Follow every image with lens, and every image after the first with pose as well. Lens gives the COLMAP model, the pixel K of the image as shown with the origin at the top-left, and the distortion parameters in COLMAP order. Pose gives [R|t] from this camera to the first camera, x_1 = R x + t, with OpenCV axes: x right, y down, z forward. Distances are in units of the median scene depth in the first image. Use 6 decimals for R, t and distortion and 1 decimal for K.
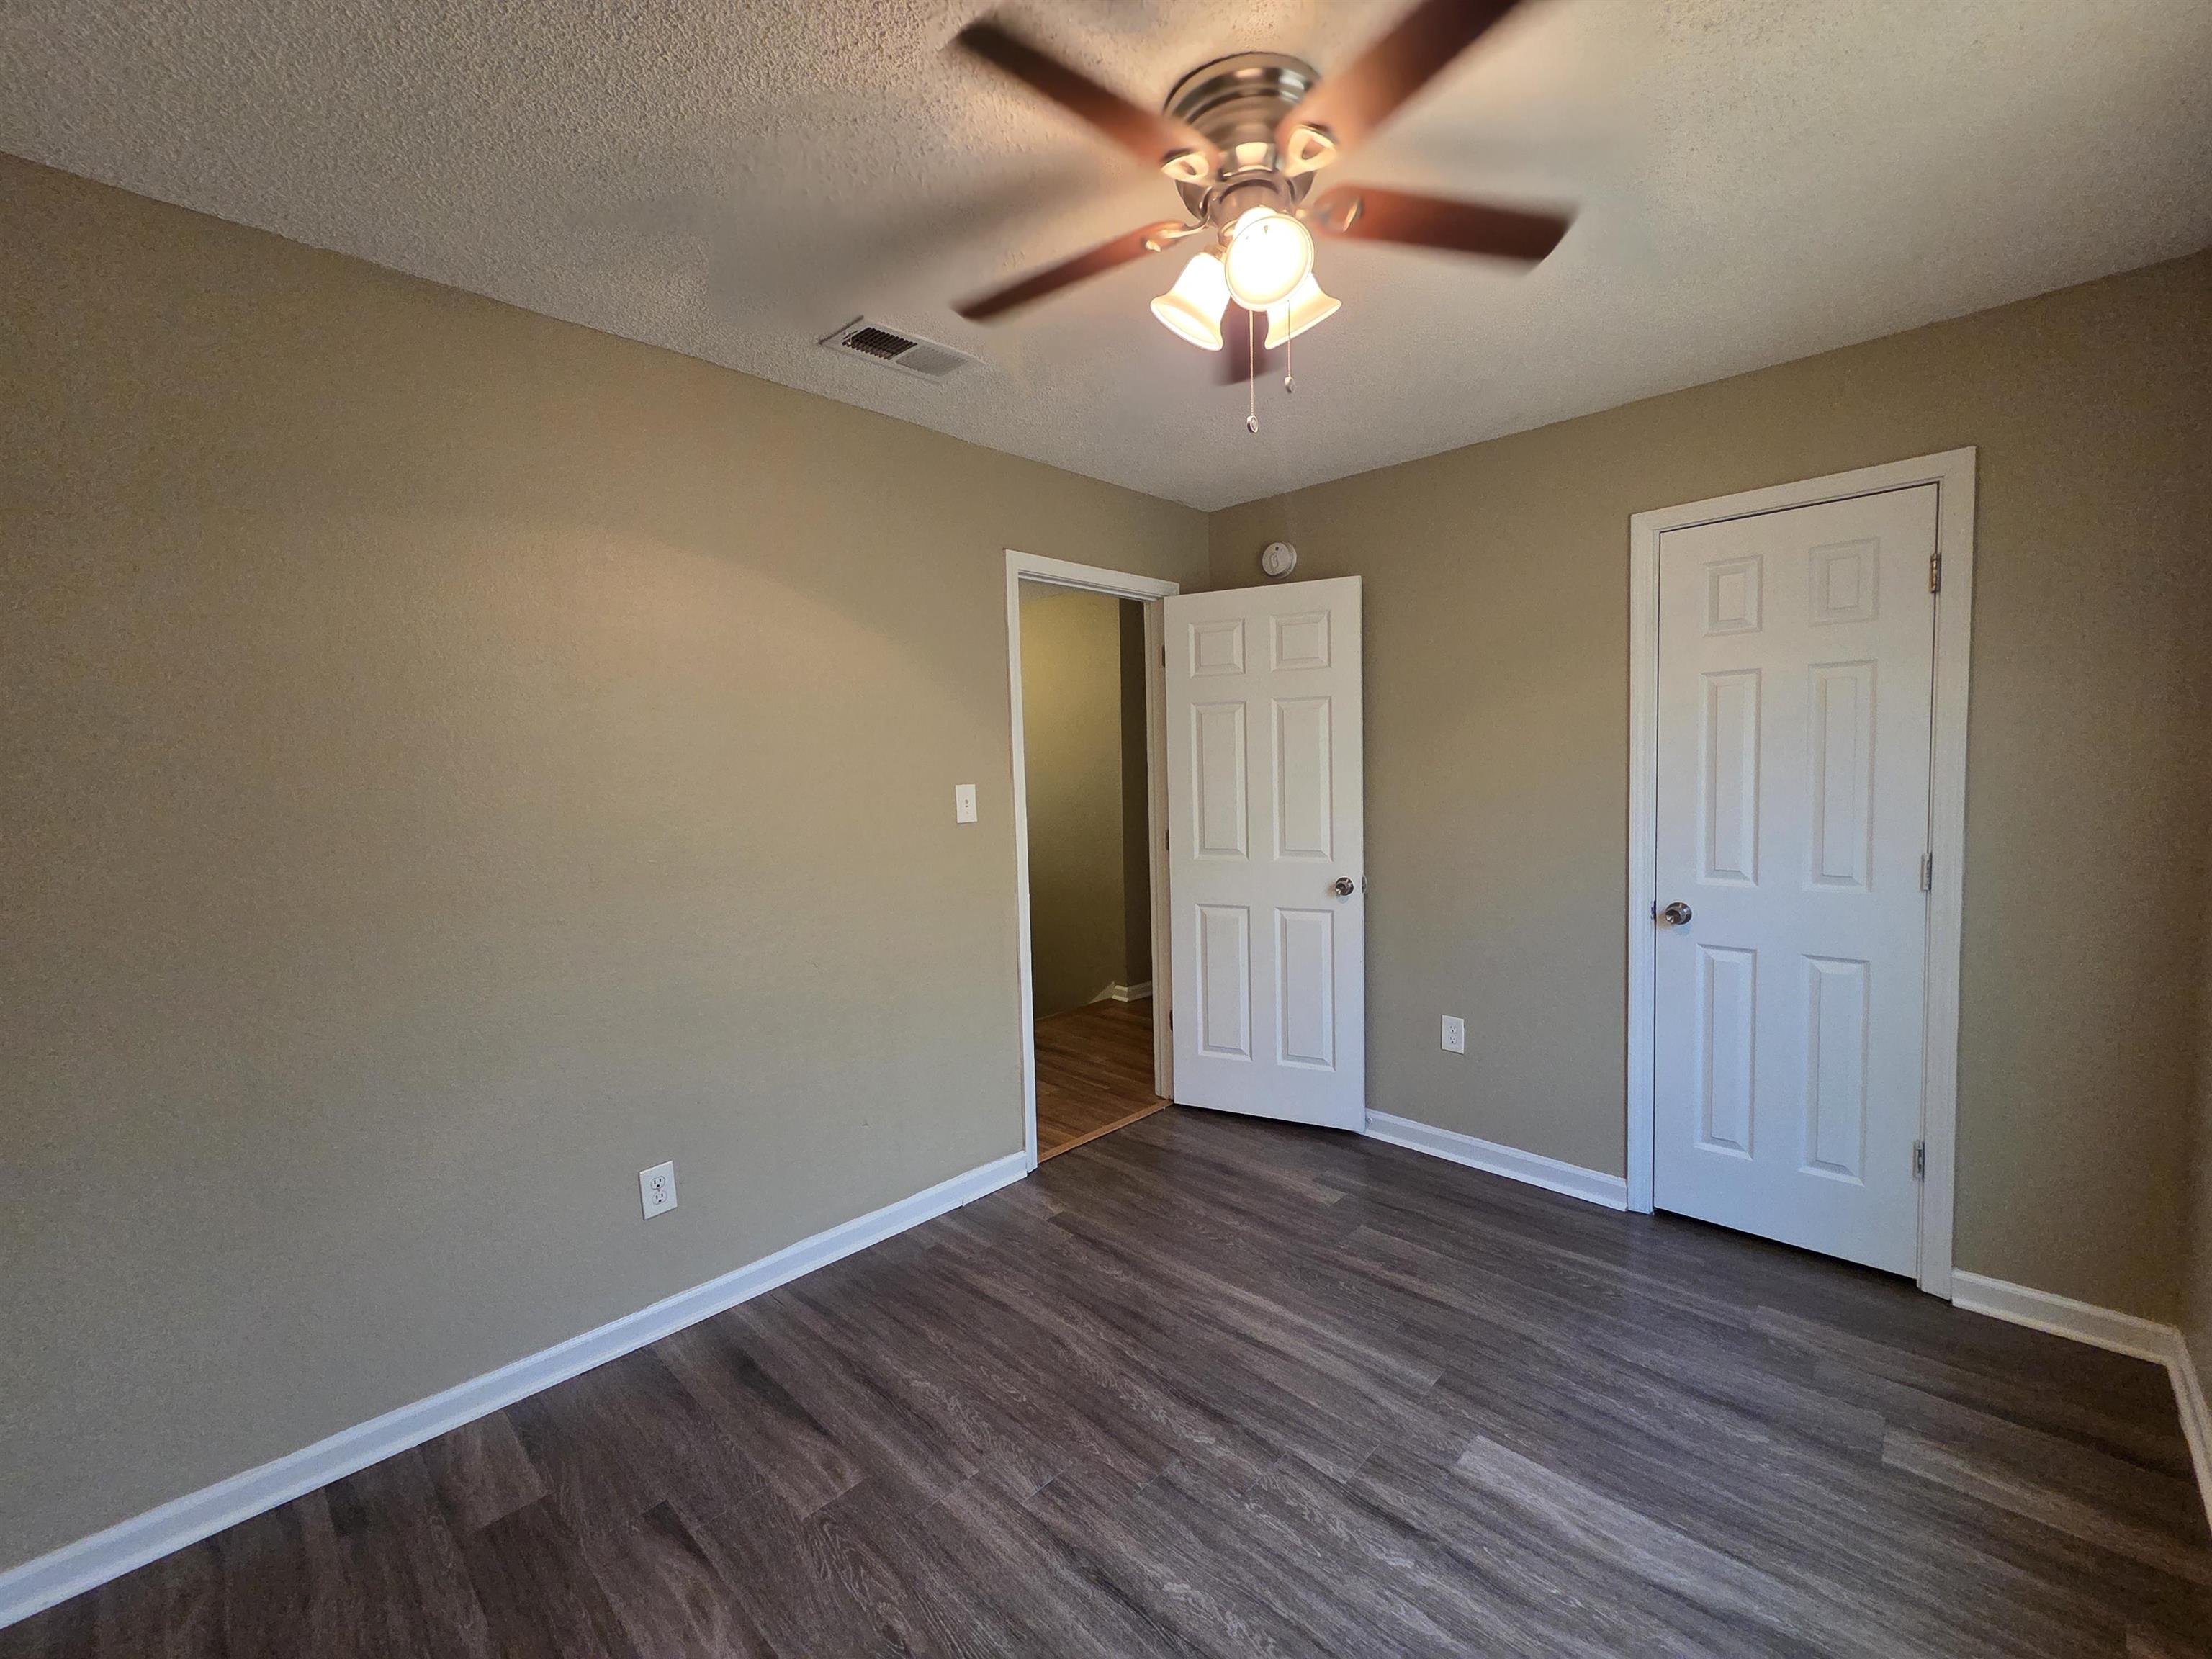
lens RADIAL K [[897.6, 0, 1110.9], [0, 897.6, 823.2], [0, 0, 1]] dist [-0.000854, 0.000013]
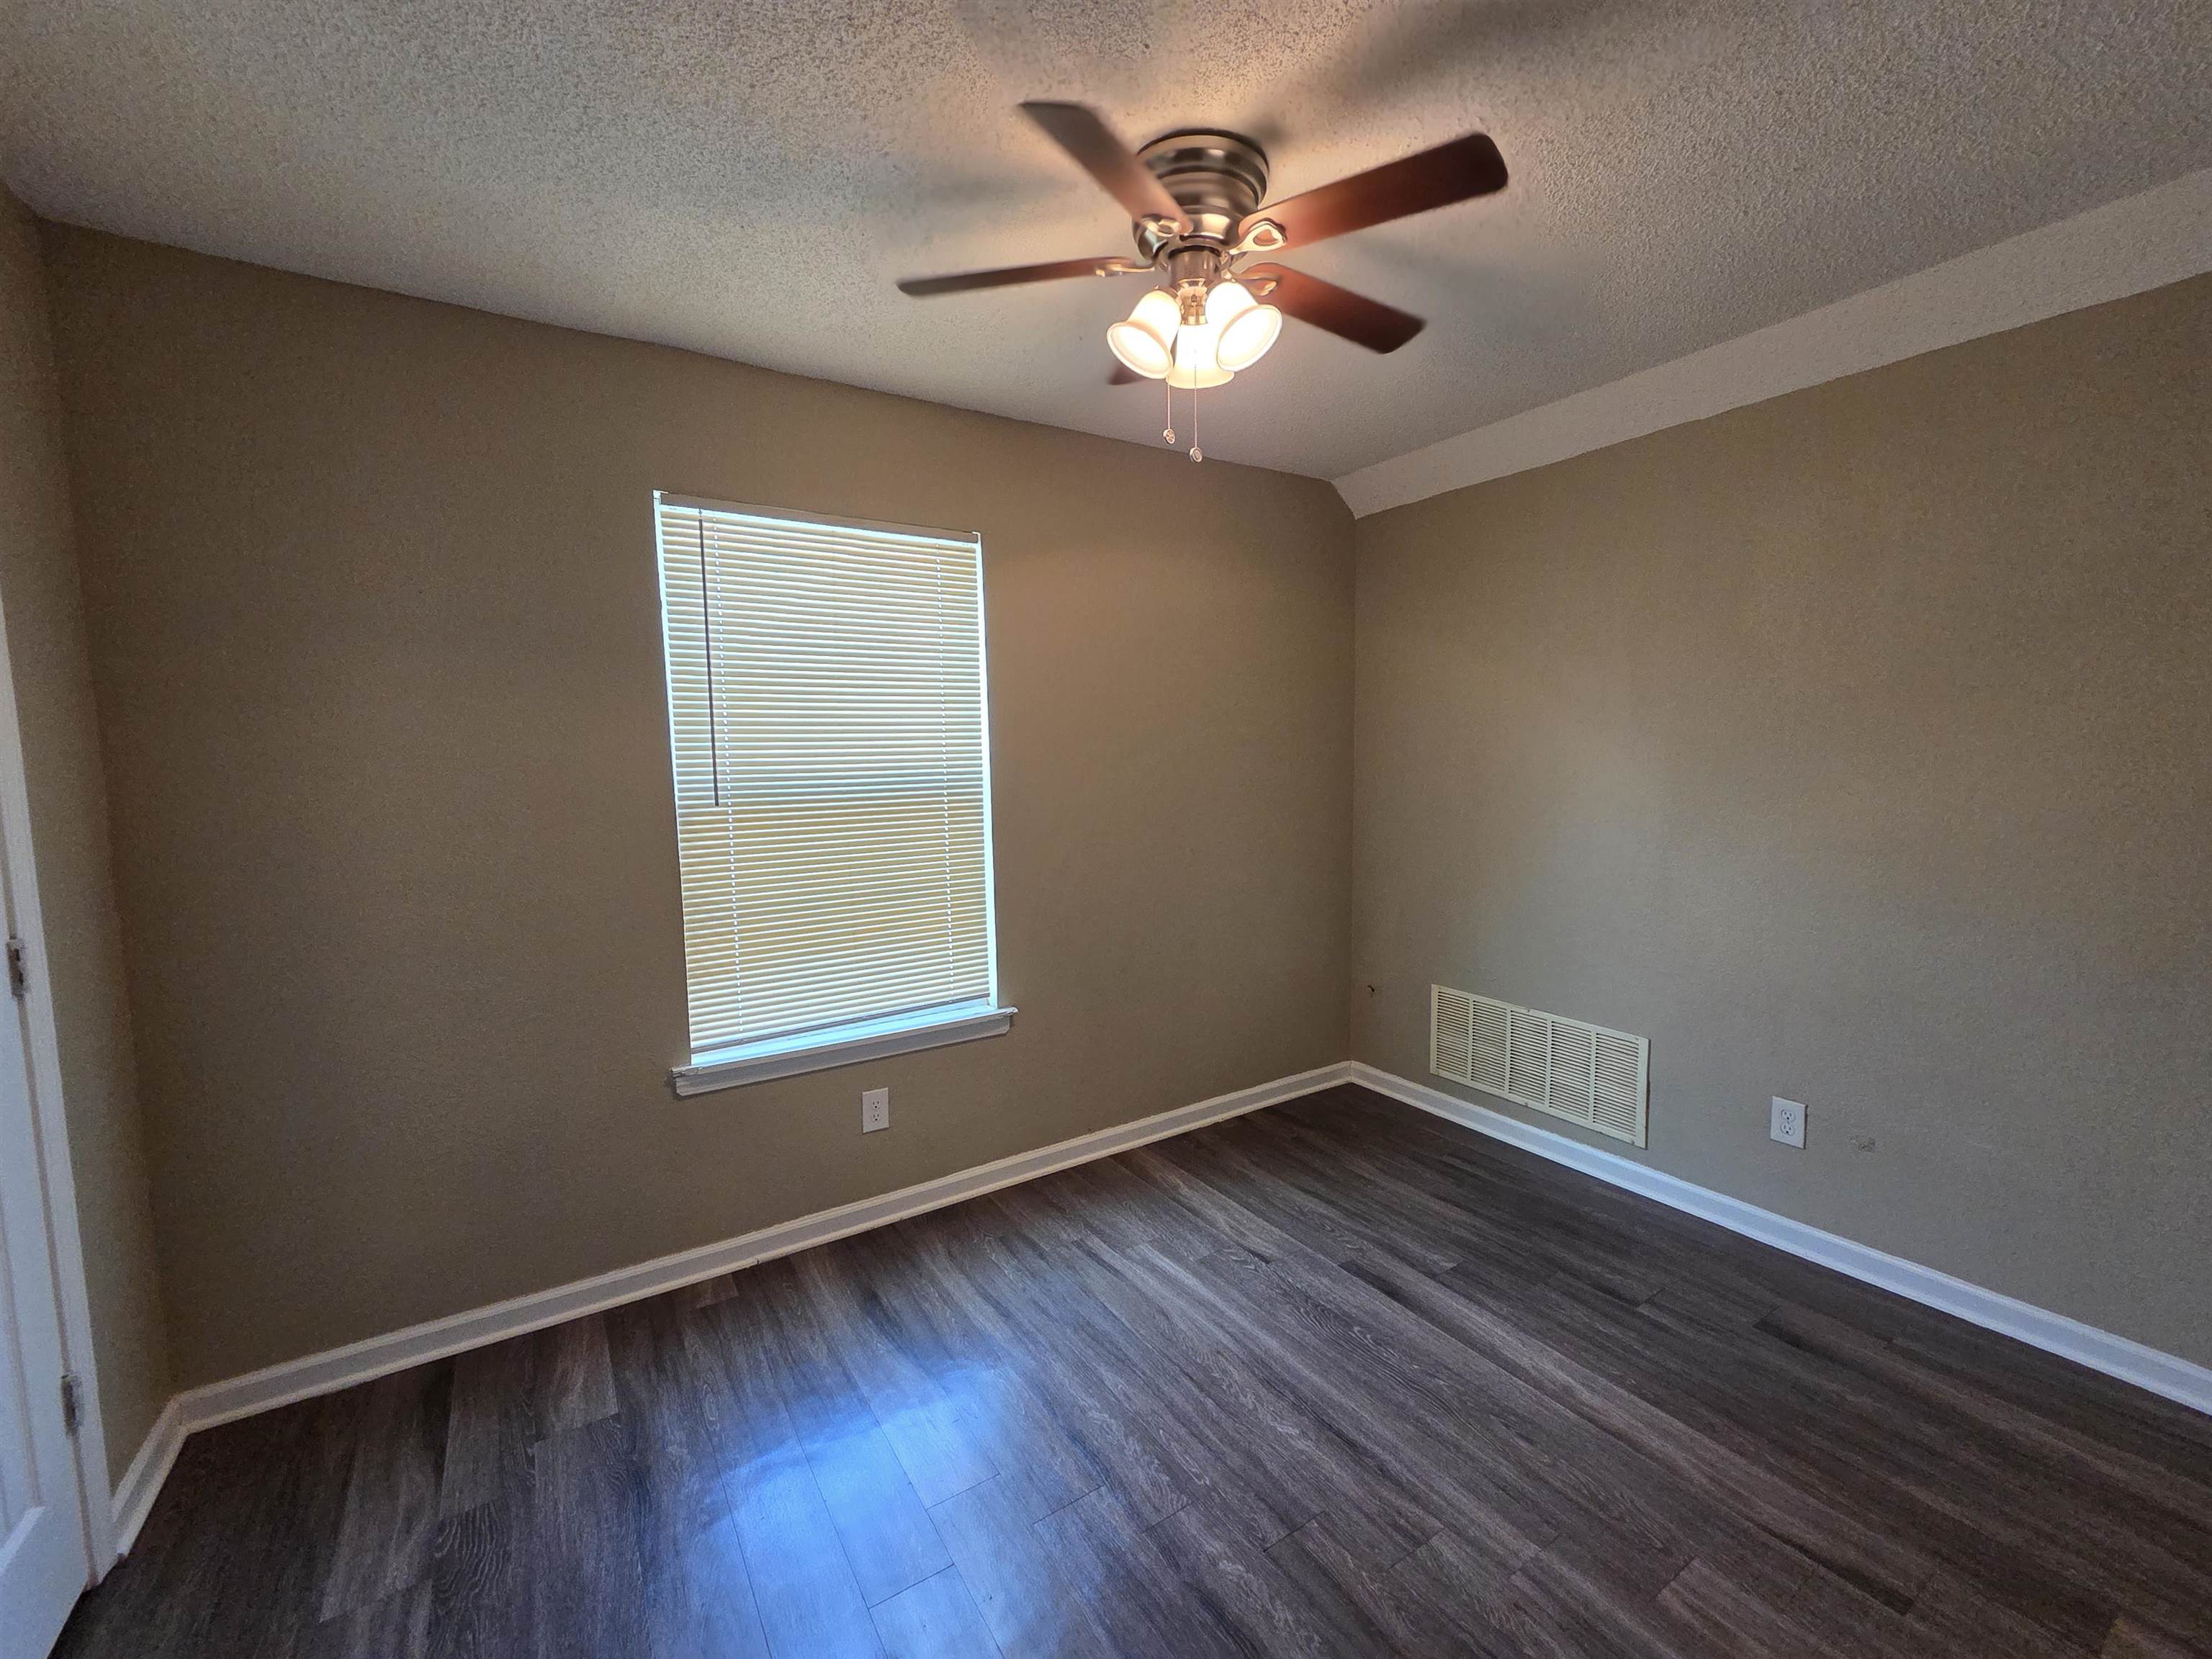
lens RADIAL K [[897.6, 0, 1110.9], [0, 897.6, 823.2], [0, 0, 1]] dist [-0.000854, 0.000013]
pose [[-0.971502, 0.024149, 0.235797, 0.001015], [0.056128, 0.989942, 0.129866, -0.117742], [-0.230290, 0.139400, -0.963086, 1.926690]]
